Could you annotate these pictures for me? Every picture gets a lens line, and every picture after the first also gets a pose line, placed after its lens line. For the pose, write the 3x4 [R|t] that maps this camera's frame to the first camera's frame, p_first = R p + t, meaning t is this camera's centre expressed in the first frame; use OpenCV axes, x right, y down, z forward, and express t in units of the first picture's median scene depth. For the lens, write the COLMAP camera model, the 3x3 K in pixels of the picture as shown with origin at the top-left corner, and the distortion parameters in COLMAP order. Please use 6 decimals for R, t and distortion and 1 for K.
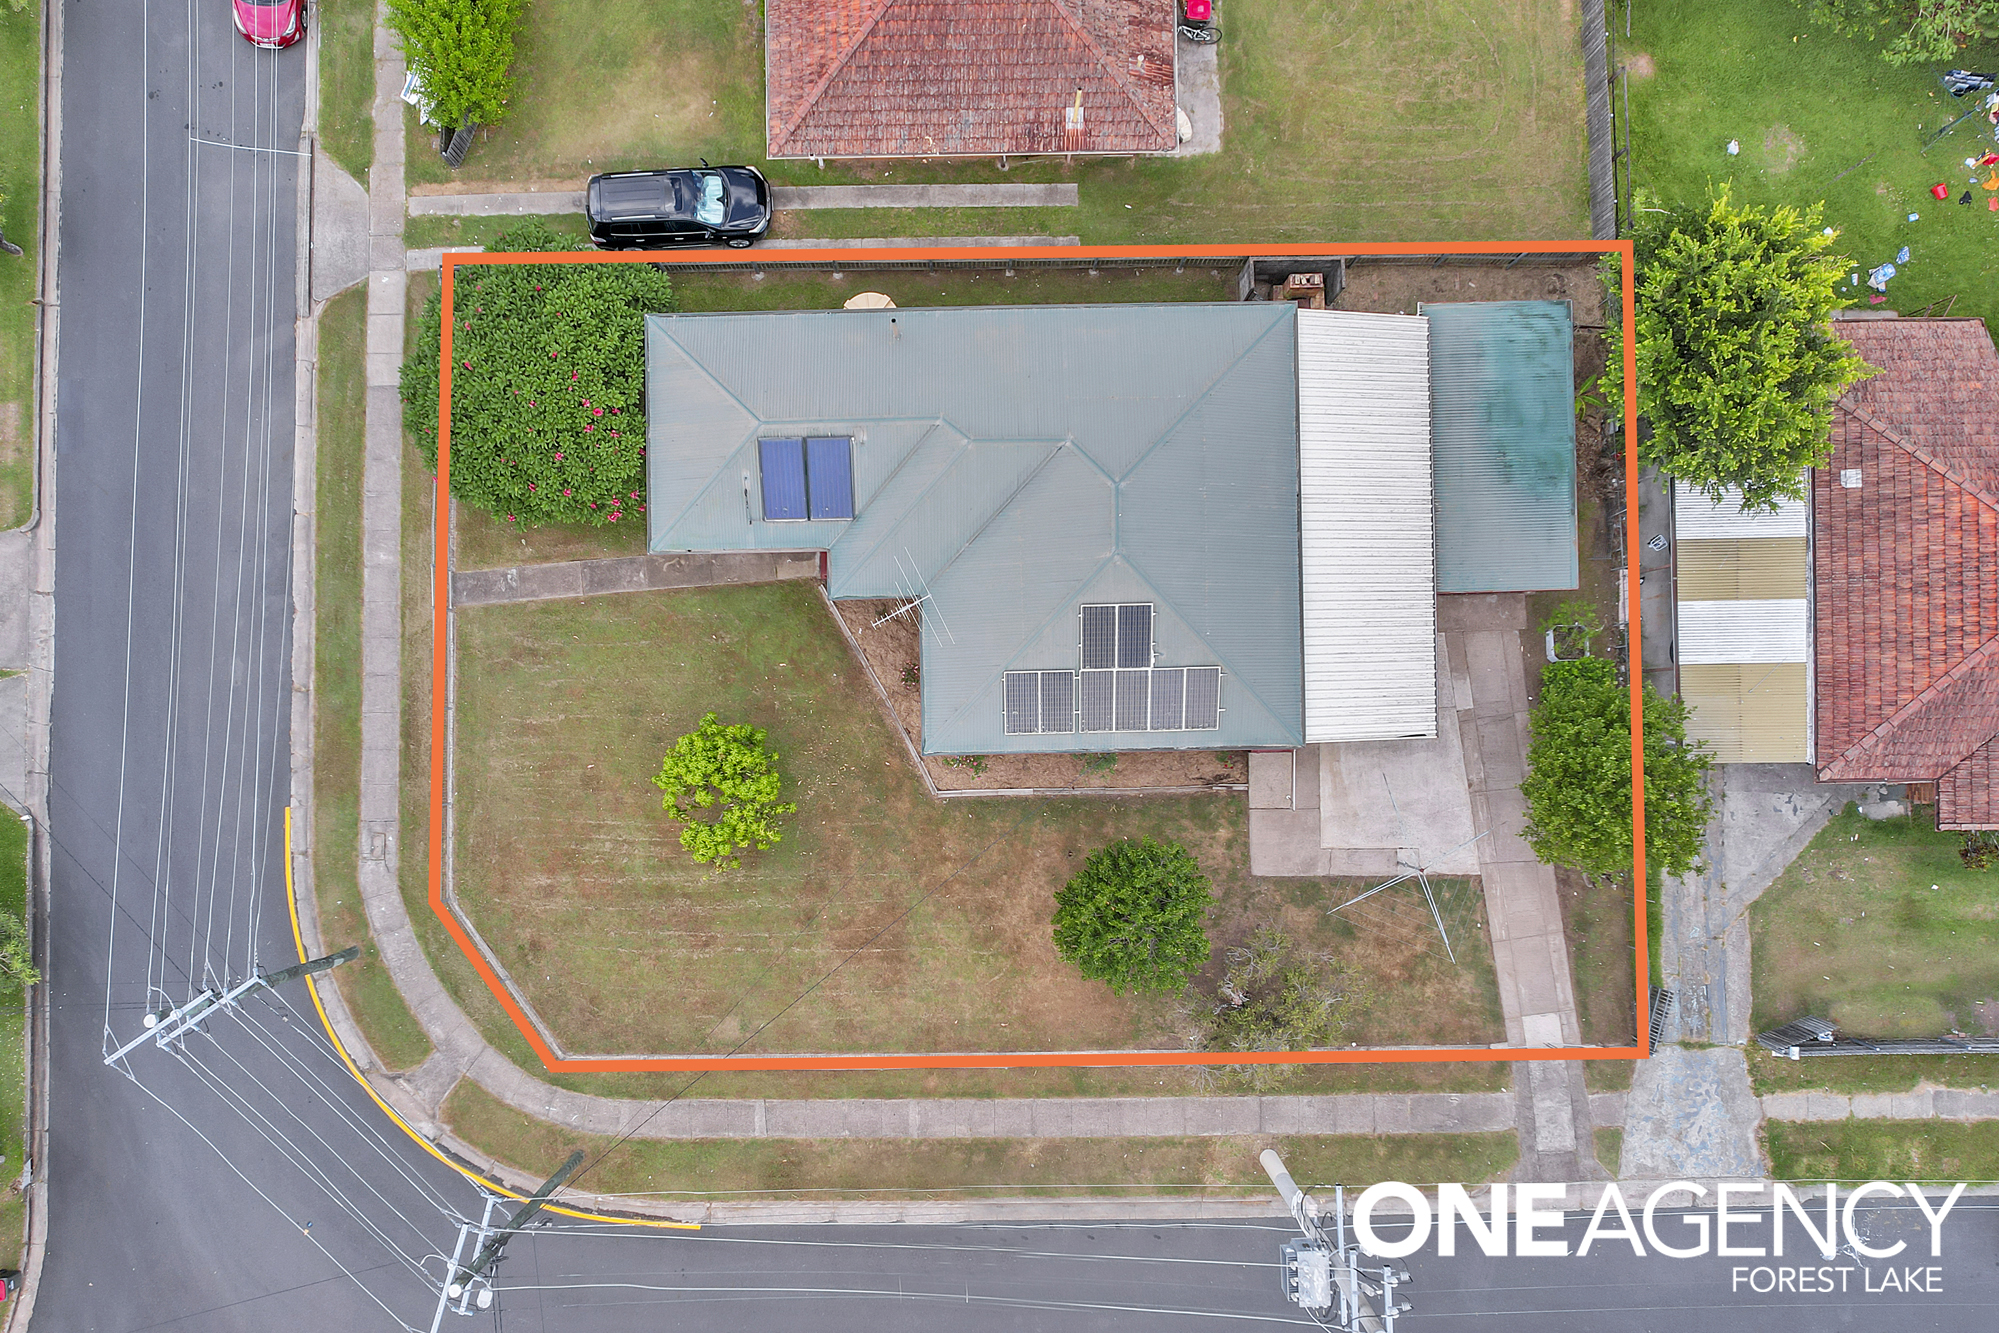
lens RADIAL K [[1655.0, 0, 999.5], [0, 1655.0, 666.5], [0, 0, 1]] dist [-0.006977, -0.002168]
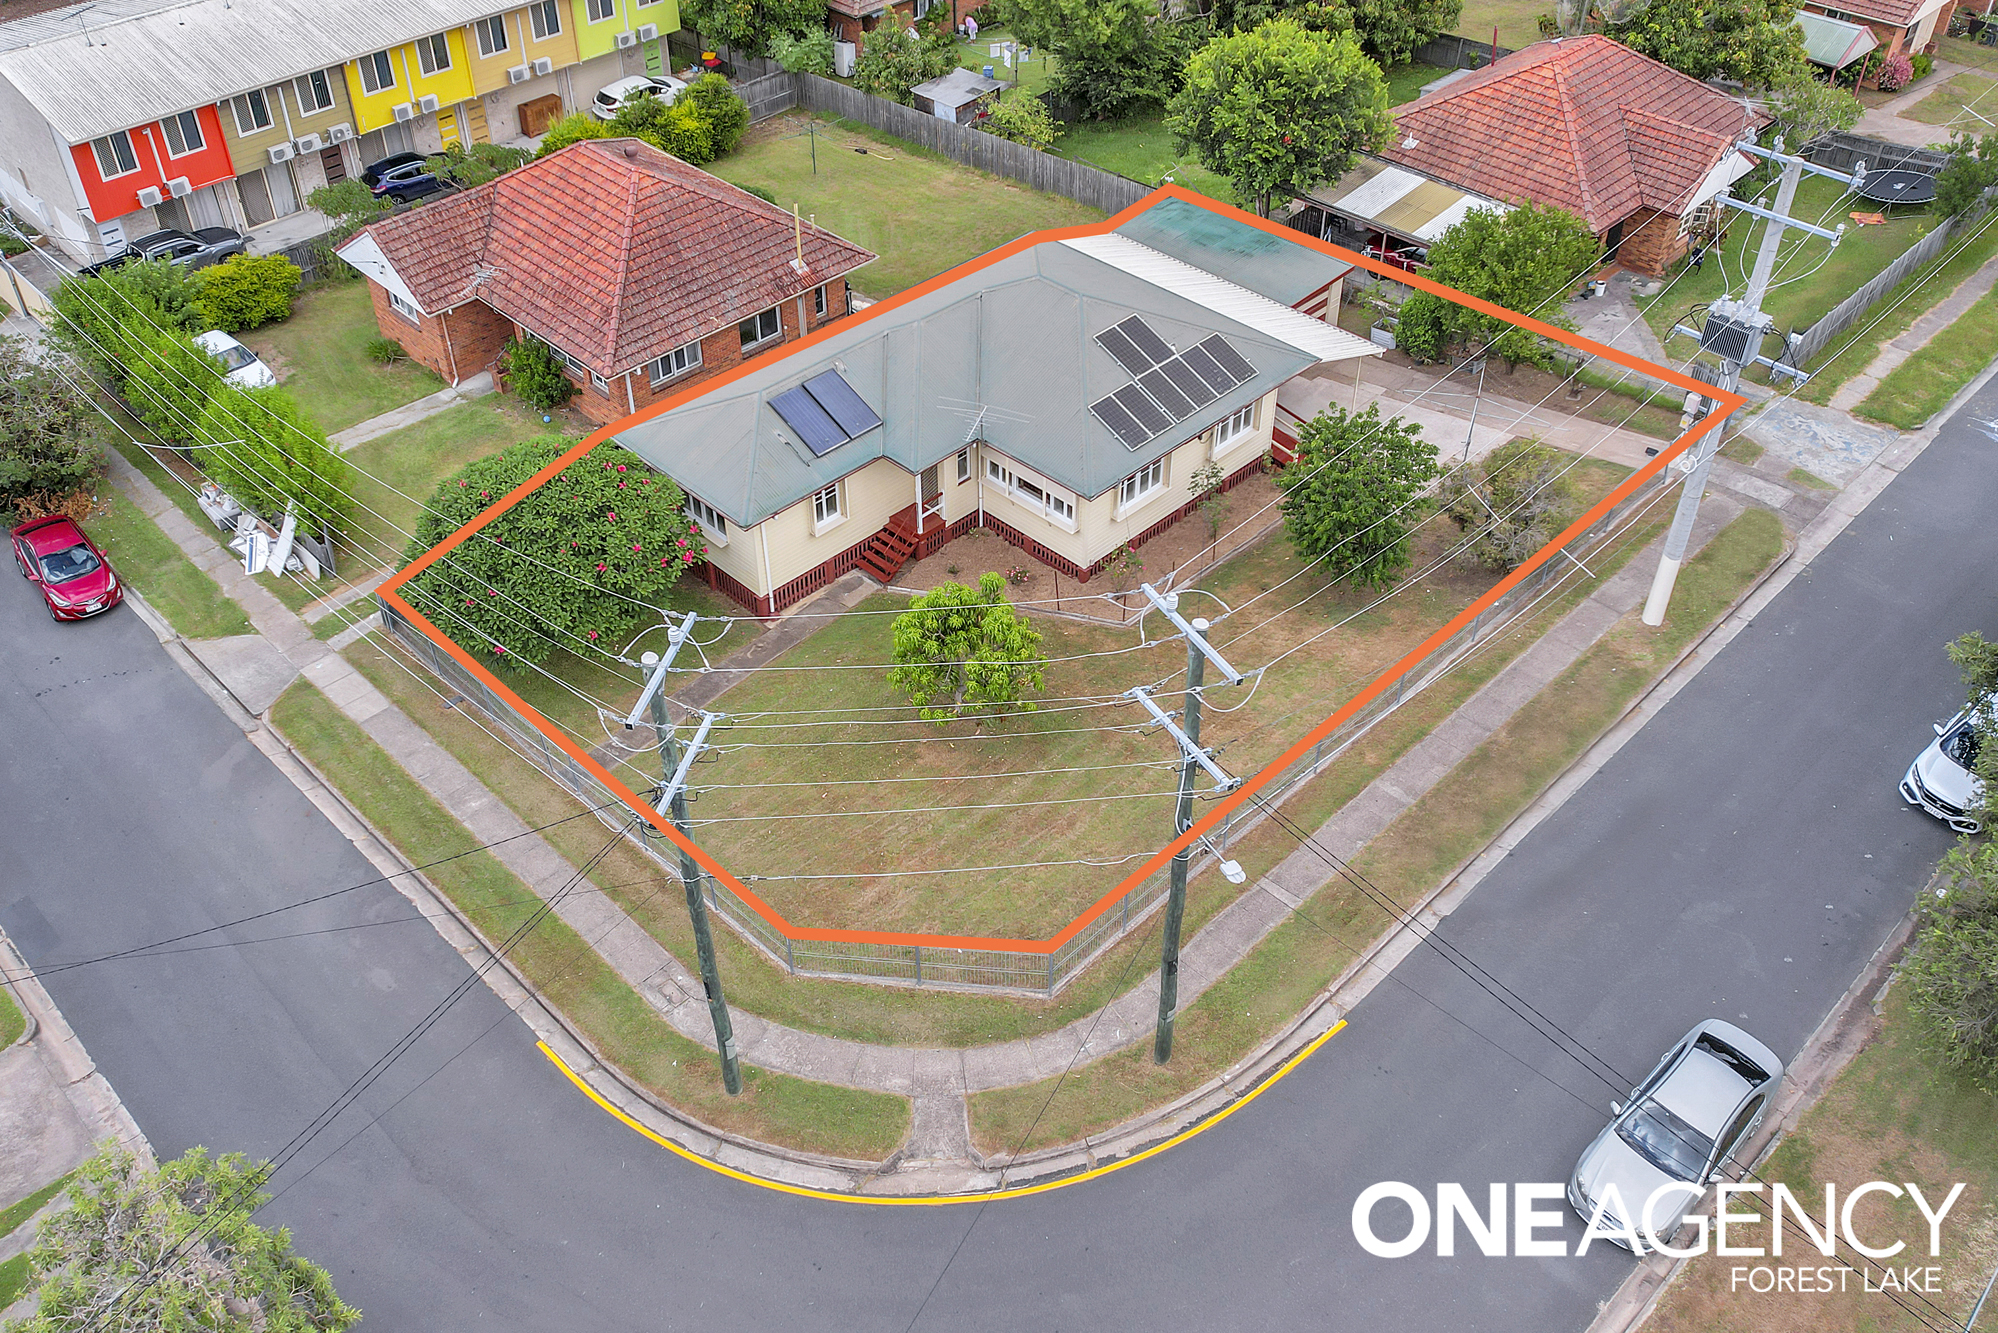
lens RADIAL K [[1654.2, 0, 999.0], [0, 1654.2, 666.5], [0, 0, 1]] dist [-0.006977, -0.002168]
pose [[0.717928, -0.454092, 0.527617, -0.601795], [0.696111, 0.465029, -0.546971, 0.556184], [0.003018, 0.759966, 0.649956, 0.403388]]
